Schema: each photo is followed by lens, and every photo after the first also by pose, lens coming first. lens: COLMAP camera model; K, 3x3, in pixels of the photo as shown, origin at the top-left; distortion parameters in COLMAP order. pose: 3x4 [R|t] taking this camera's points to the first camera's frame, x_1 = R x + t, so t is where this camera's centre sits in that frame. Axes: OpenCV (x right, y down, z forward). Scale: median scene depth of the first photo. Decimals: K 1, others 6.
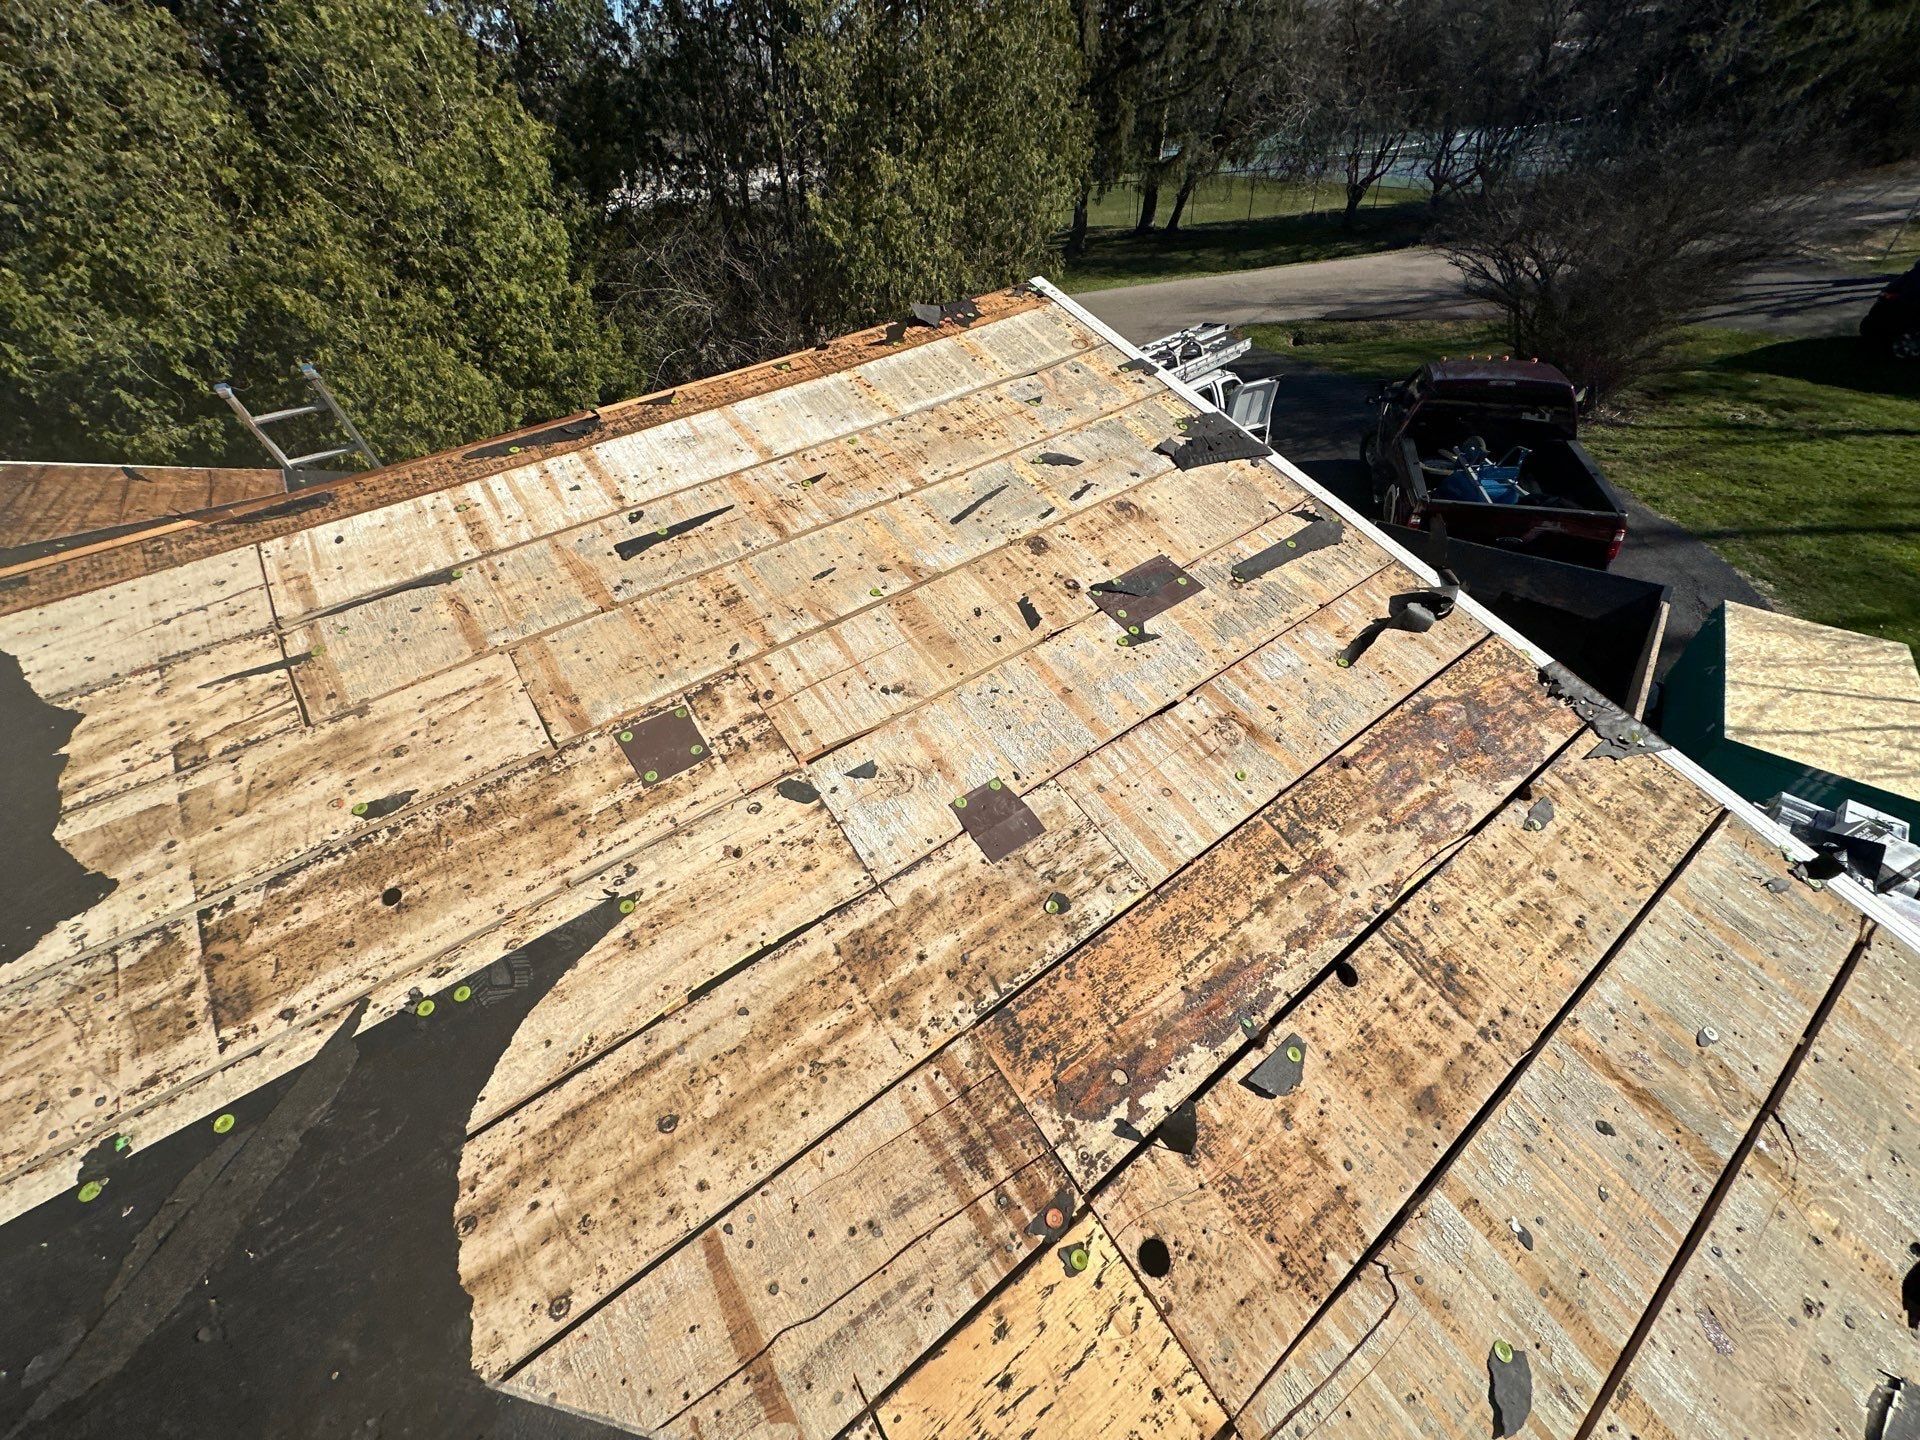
lens RADIAL K [[764.8, 0, 960.0], [0, 764.8, 720.0], [0, 0, 1]] dist [-0.002074, 0.000679]
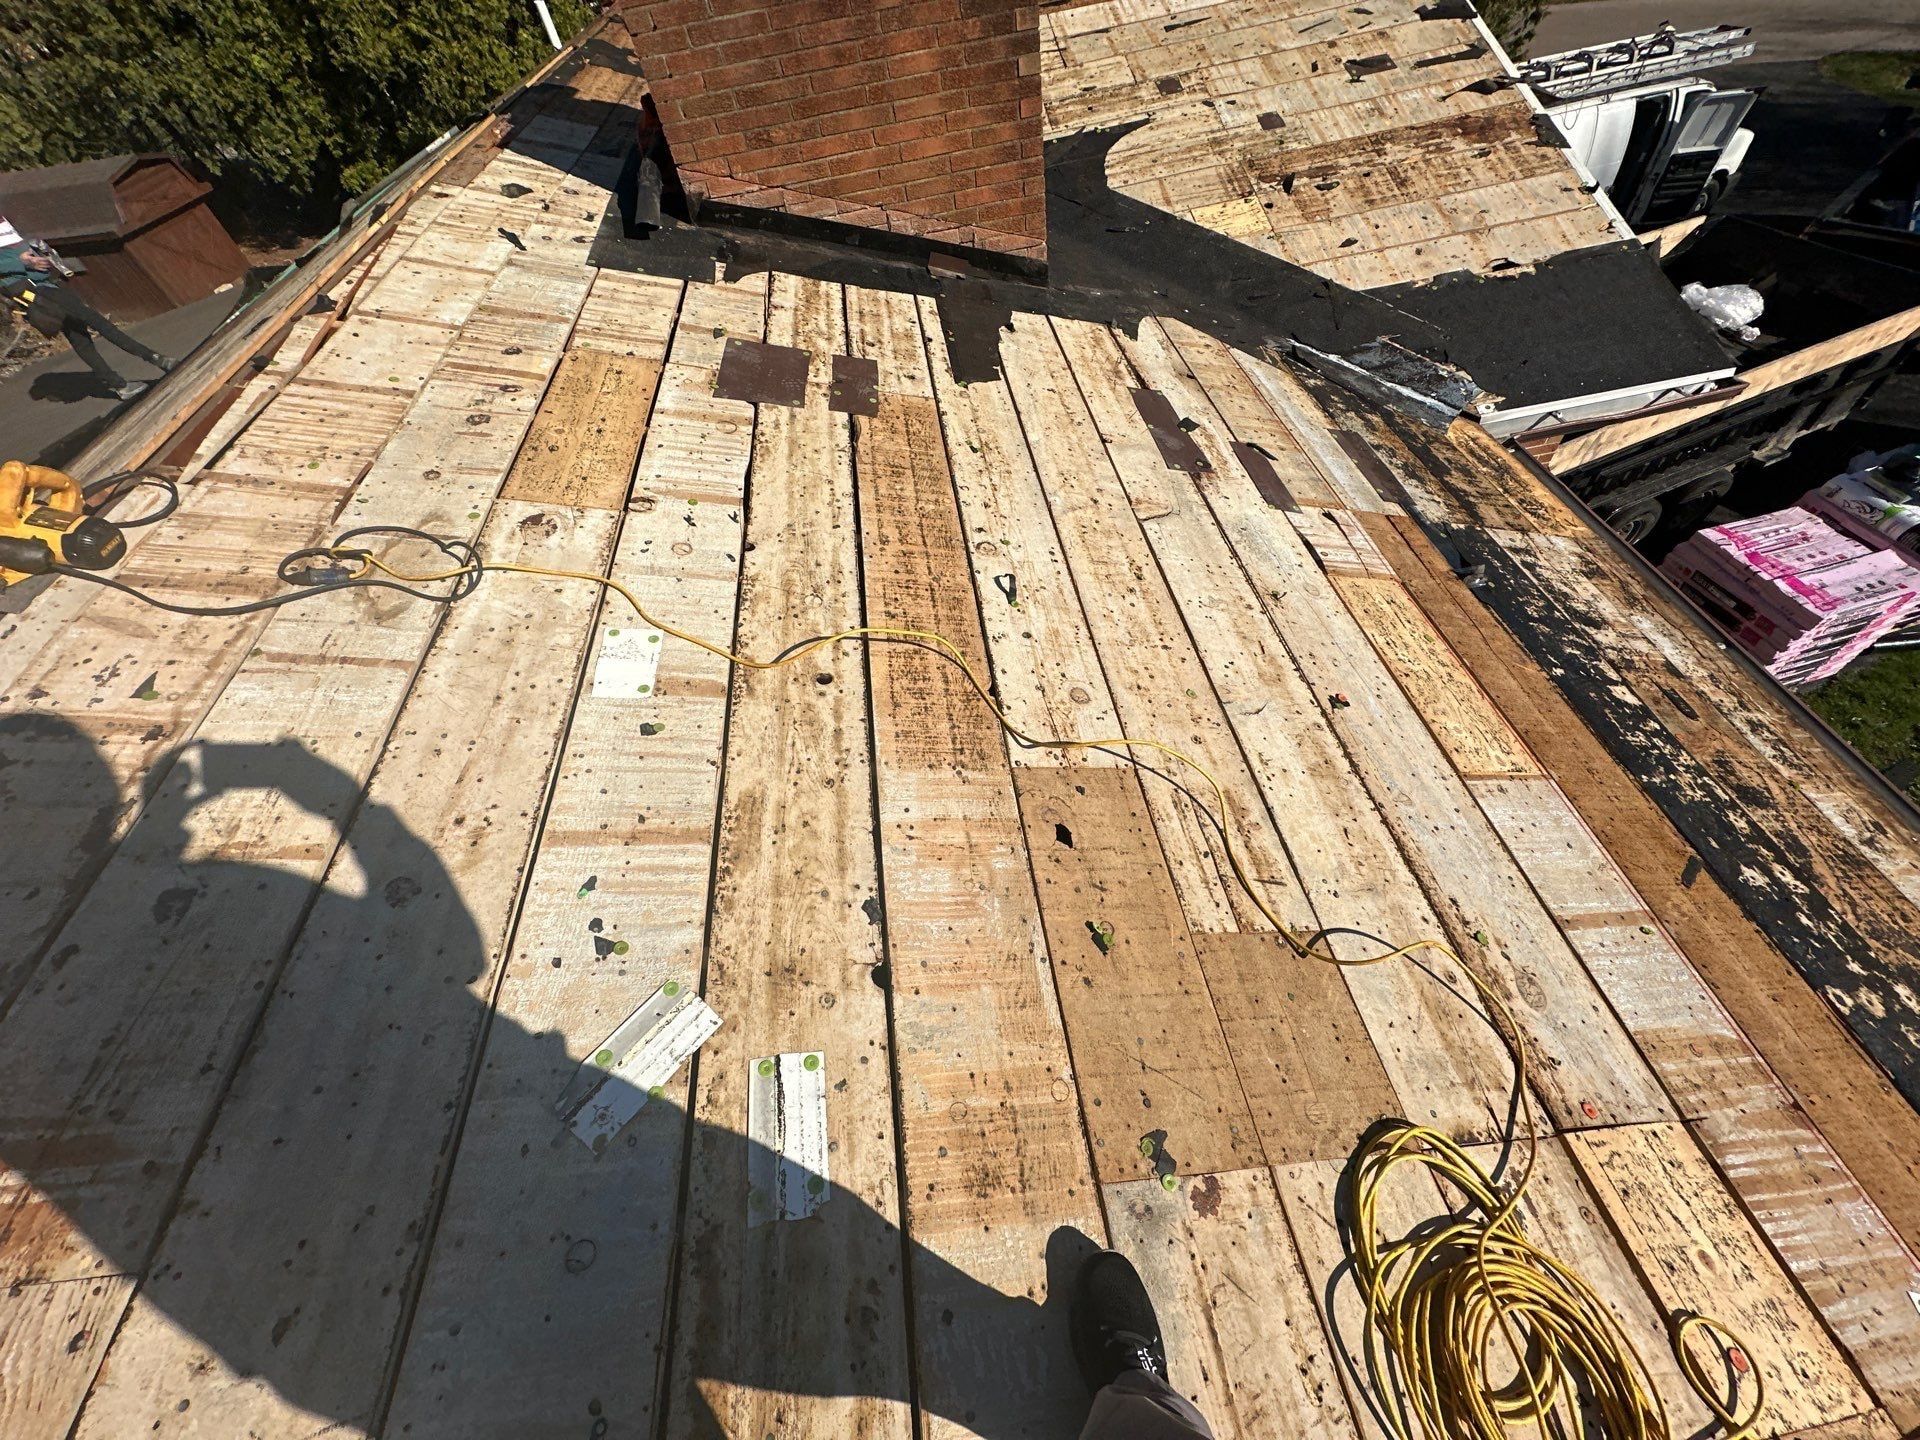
lens RADIAL K [[764.8, 0, 960.0], [0, 764.8, 720.0], [0, 0, 1]] dist [-0.002074, 0.000679]
pose [[0.886815, 0.340164, -0.312805, 0.687868], [-0.253168, 0.923886, 0.286949, 1.708232], [0.386606, -0.175278, 0.905435, -2.535257]]
